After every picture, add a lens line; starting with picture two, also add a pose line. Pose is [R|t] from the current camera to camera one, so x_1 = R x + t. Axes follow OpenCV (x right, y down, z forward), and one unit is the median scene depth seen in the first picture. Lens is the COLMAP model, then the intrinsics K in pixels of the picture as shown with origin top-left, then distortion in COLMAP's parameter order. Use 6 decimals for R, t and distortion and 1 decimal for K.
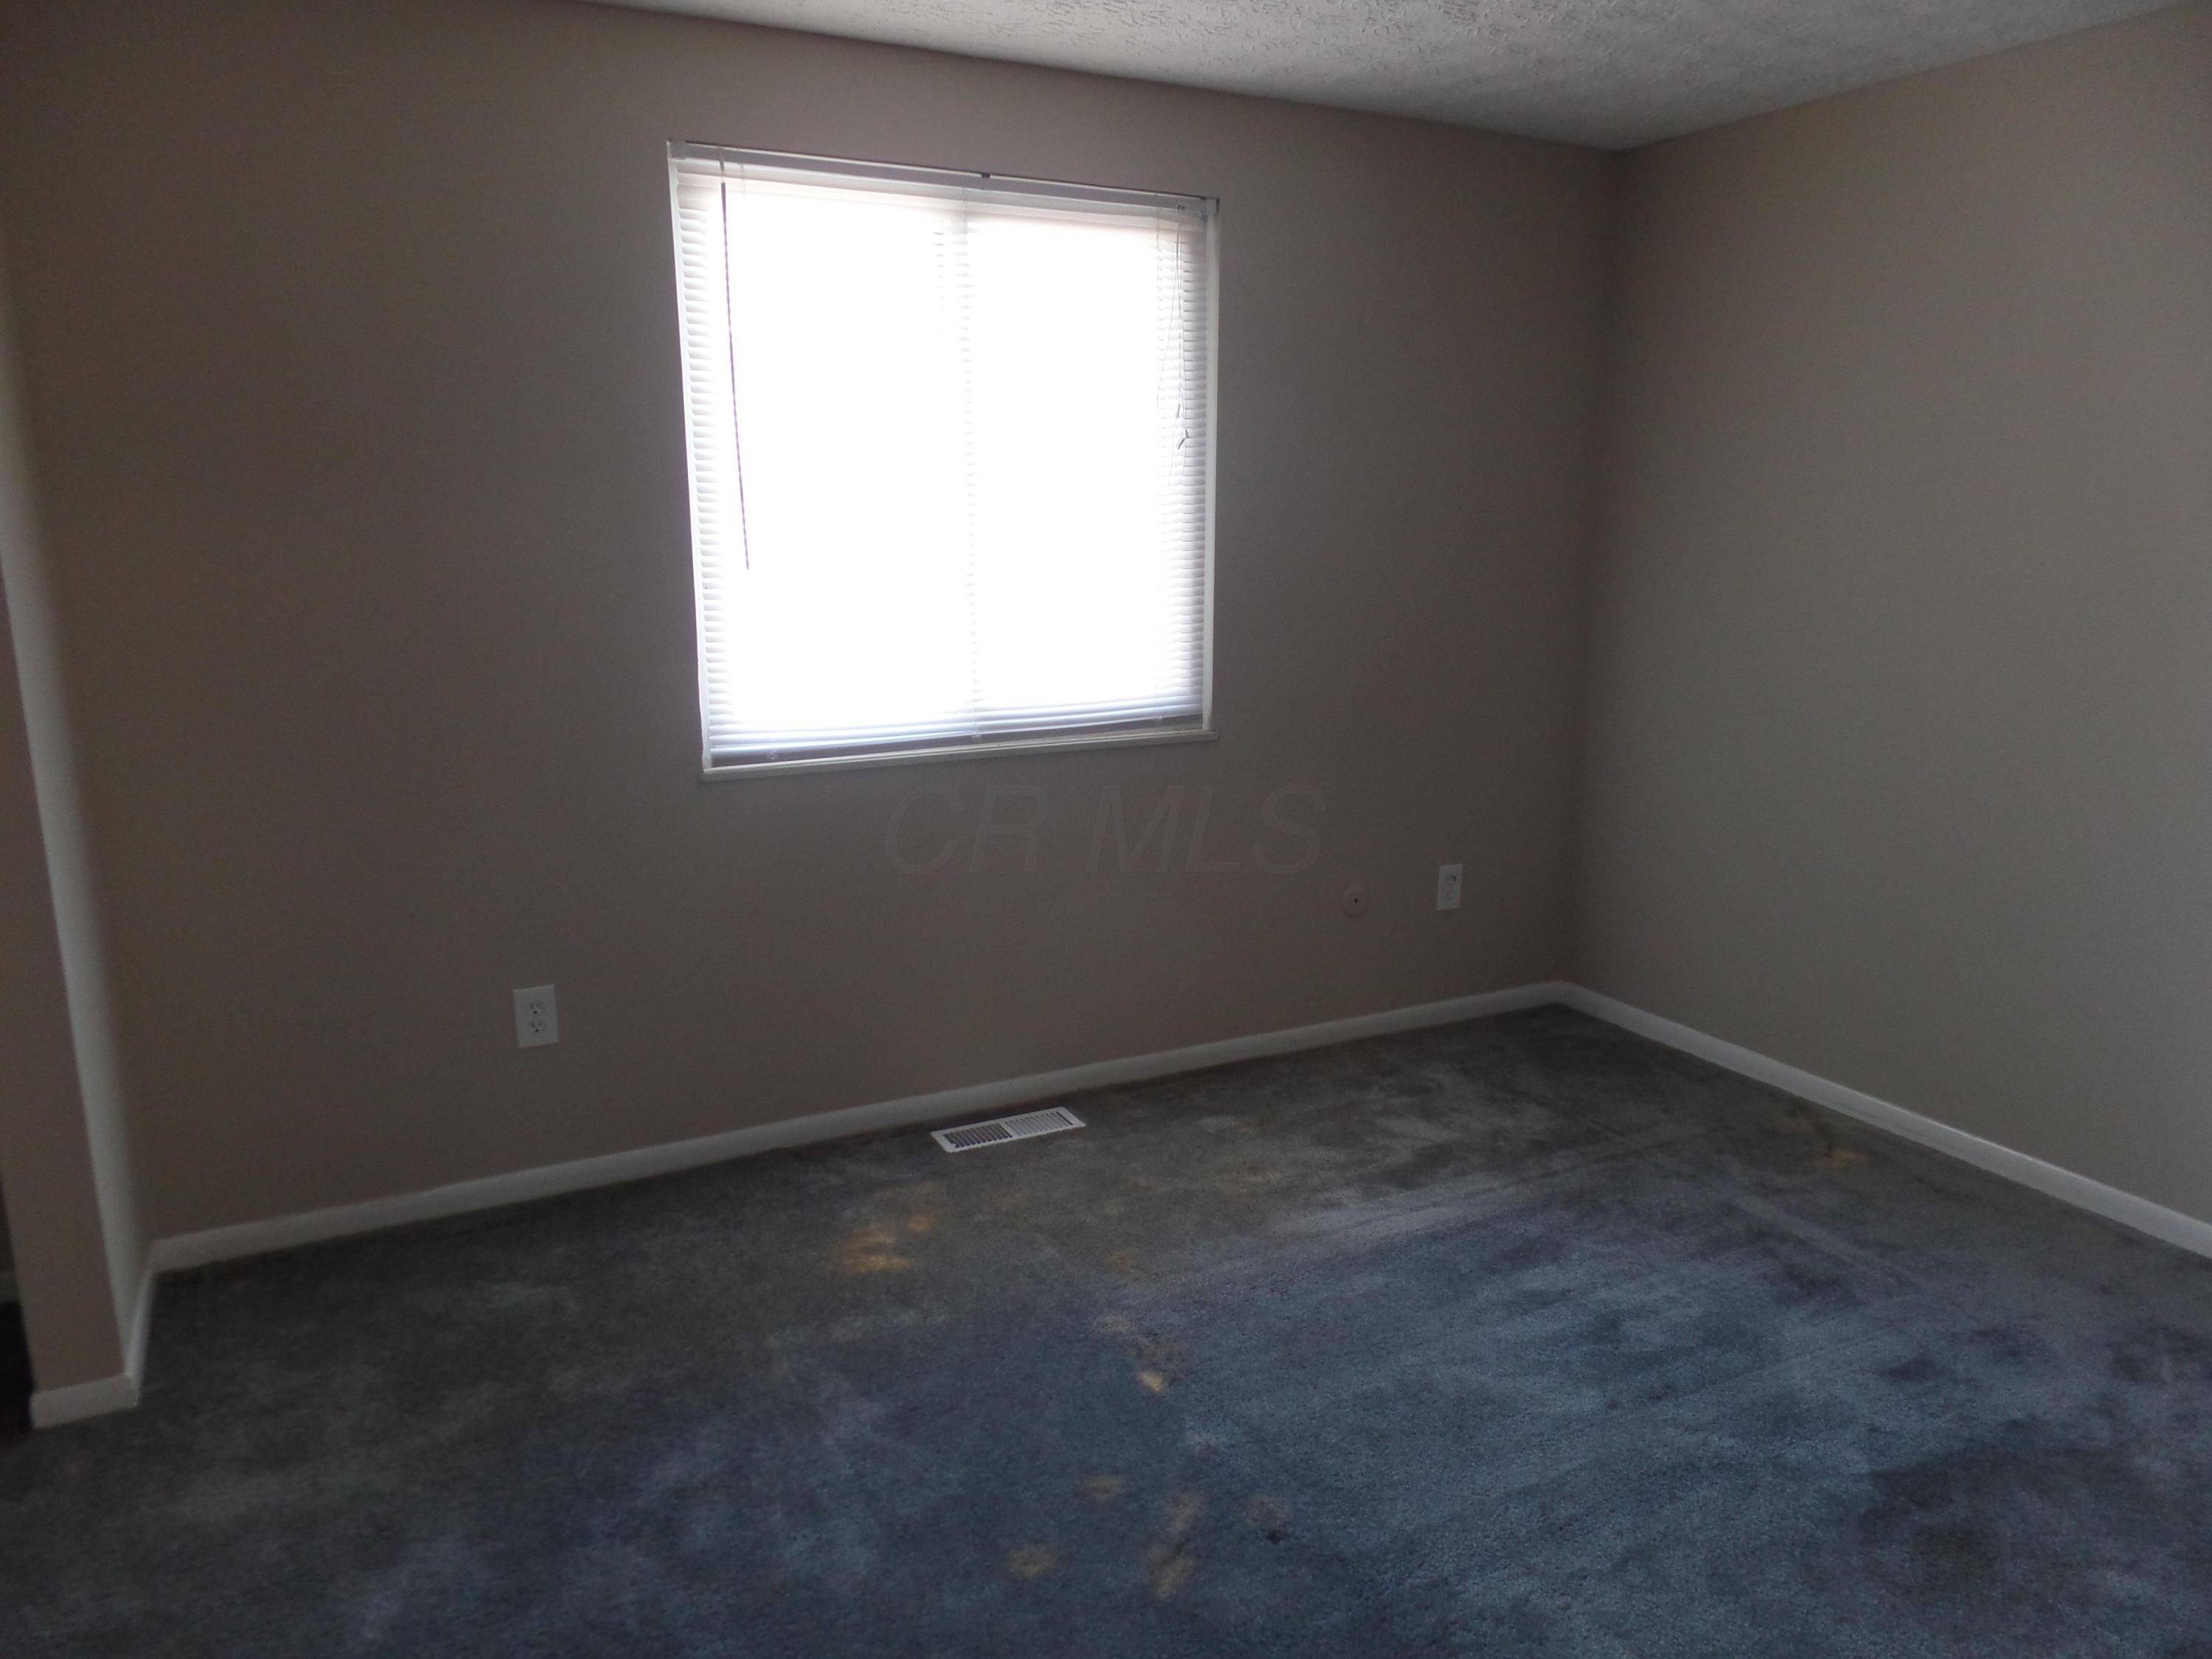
lens RADIAL K [[1529.3, 0, 1100.1], [0, 1529.3, 826.9], [0, 0, 1]] dist [-0.005784, 0.002728]
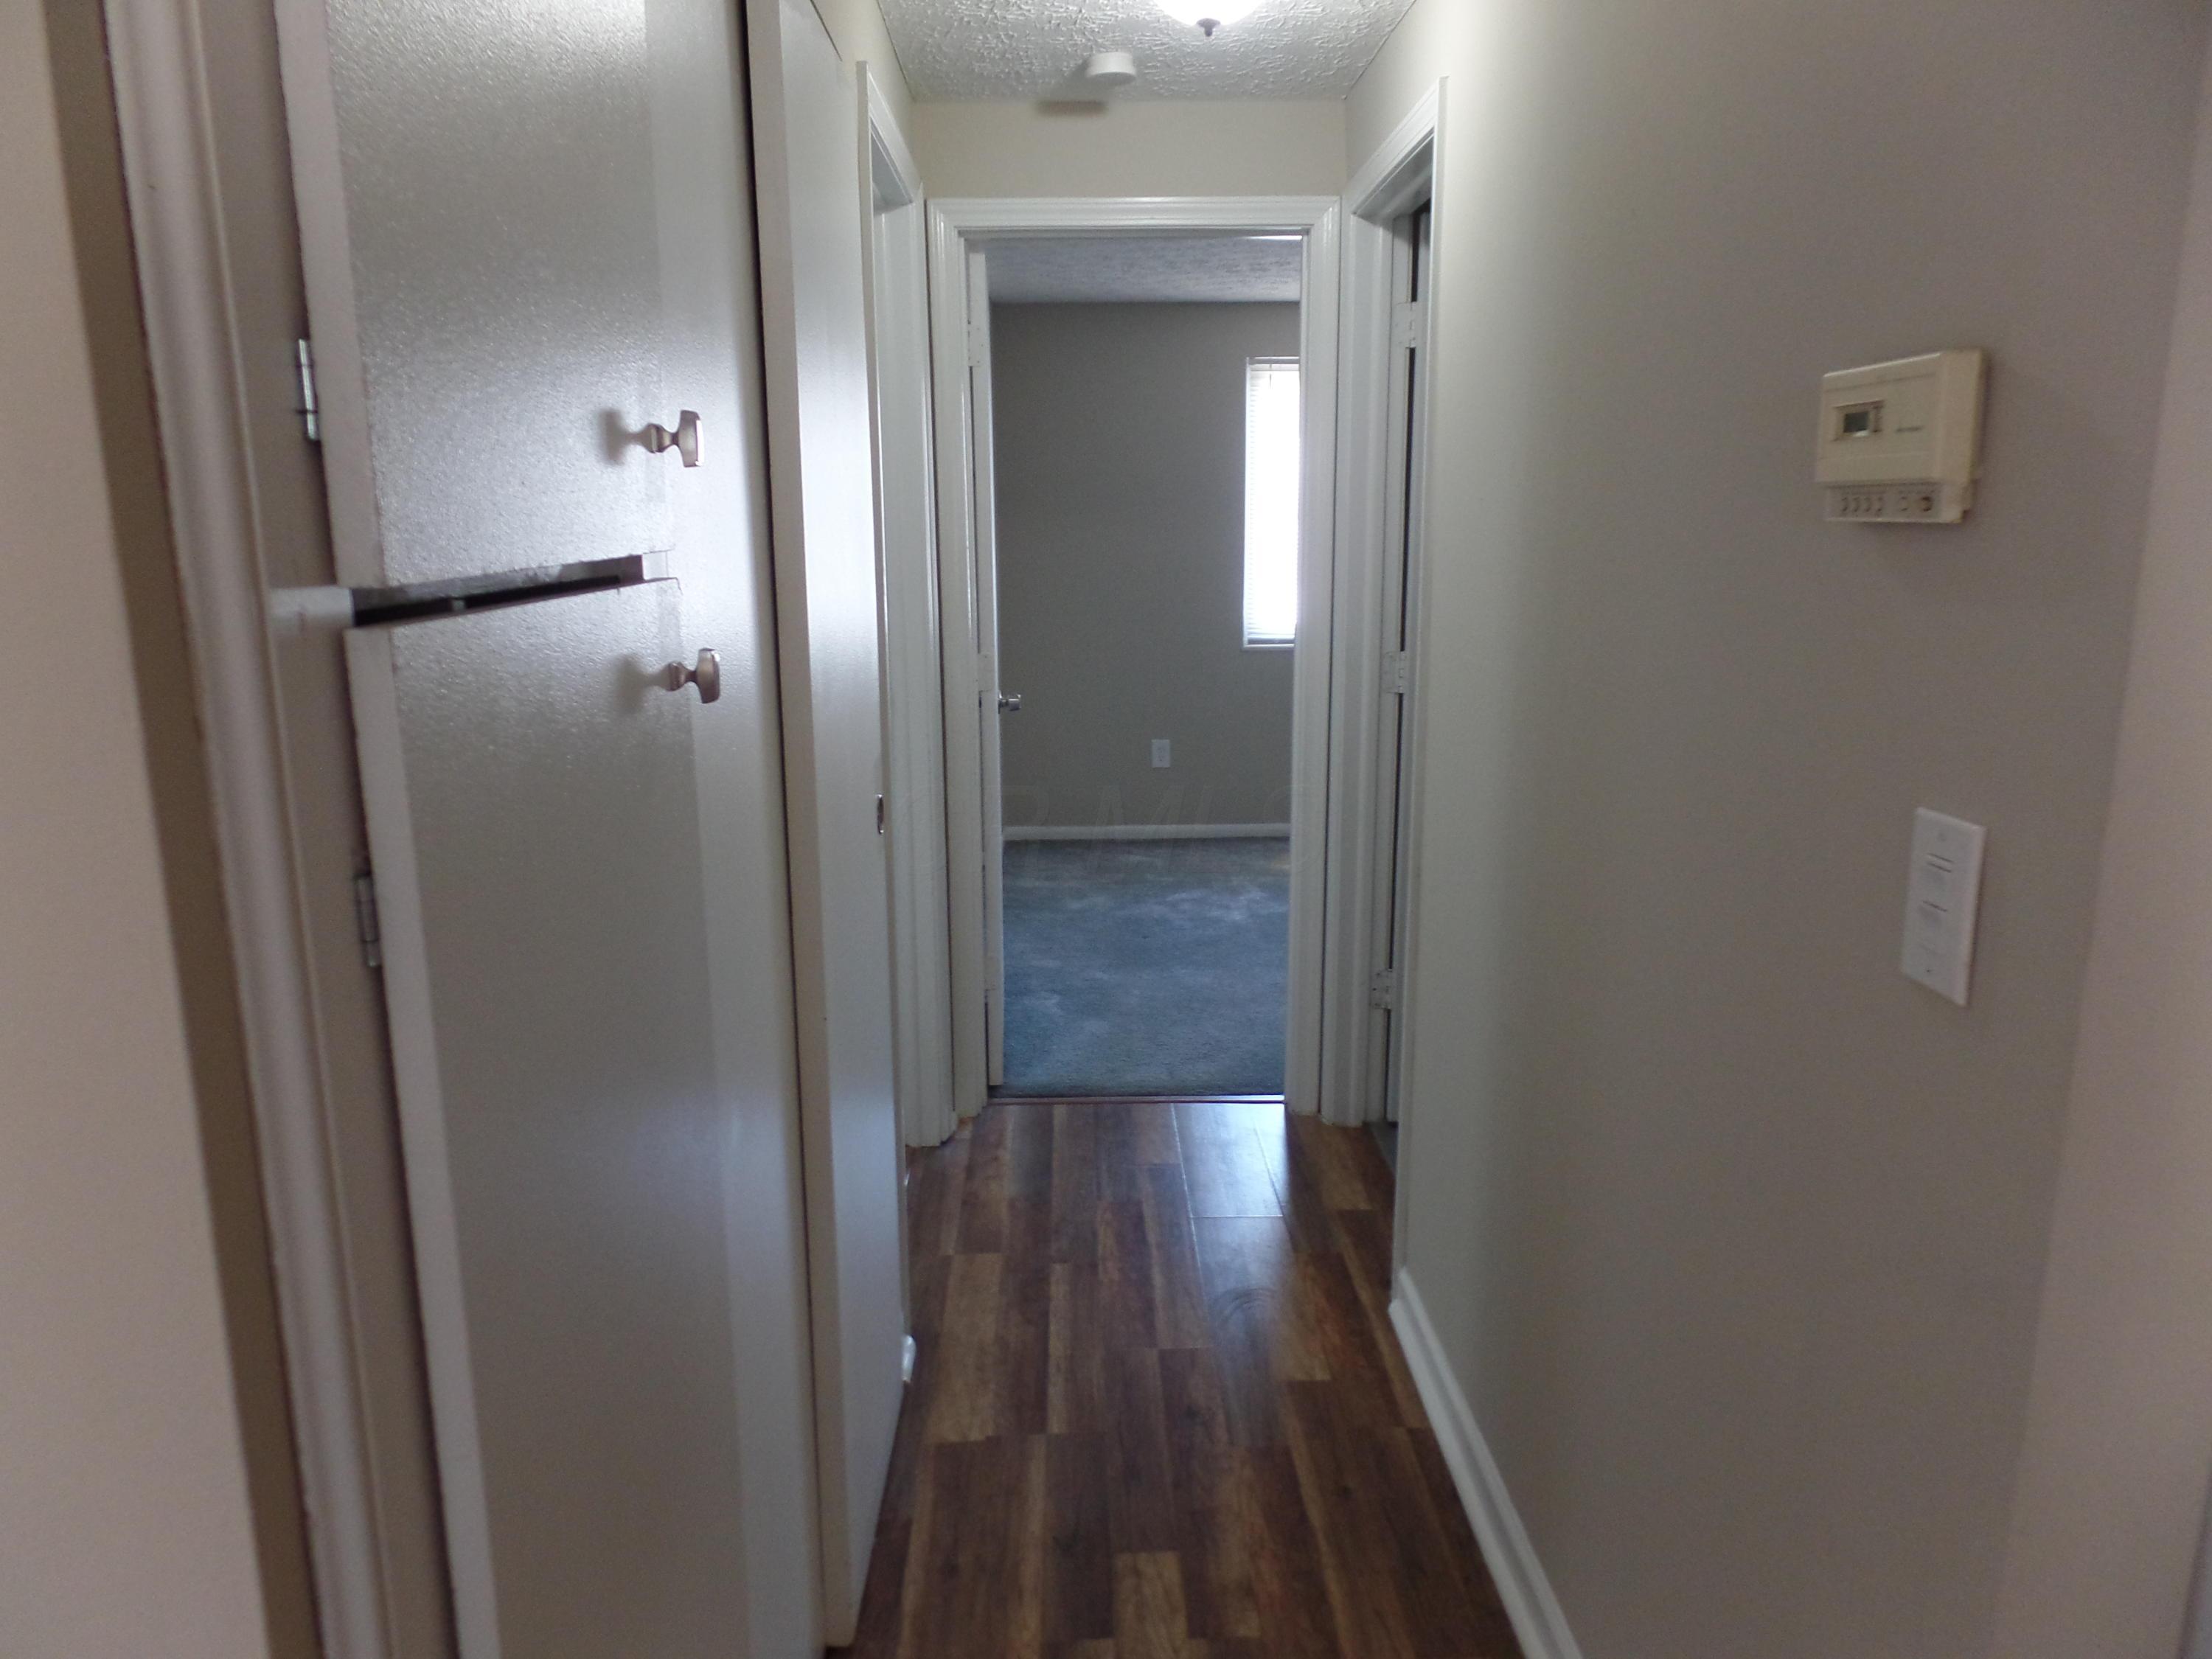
lens RADIAL K [[1529.3, 0, 1106.4], [0, 1529.3, 834.6], [0, 0, 1]] dist [-0.005784, 0.002728]
pose [[0.895807, 0.087731, -0.435698, 0.559970], [-0.087291, 0.995960, 0.021070, 0.211410], [0.435786, 0.019158, 0.899846, -1.071154]]
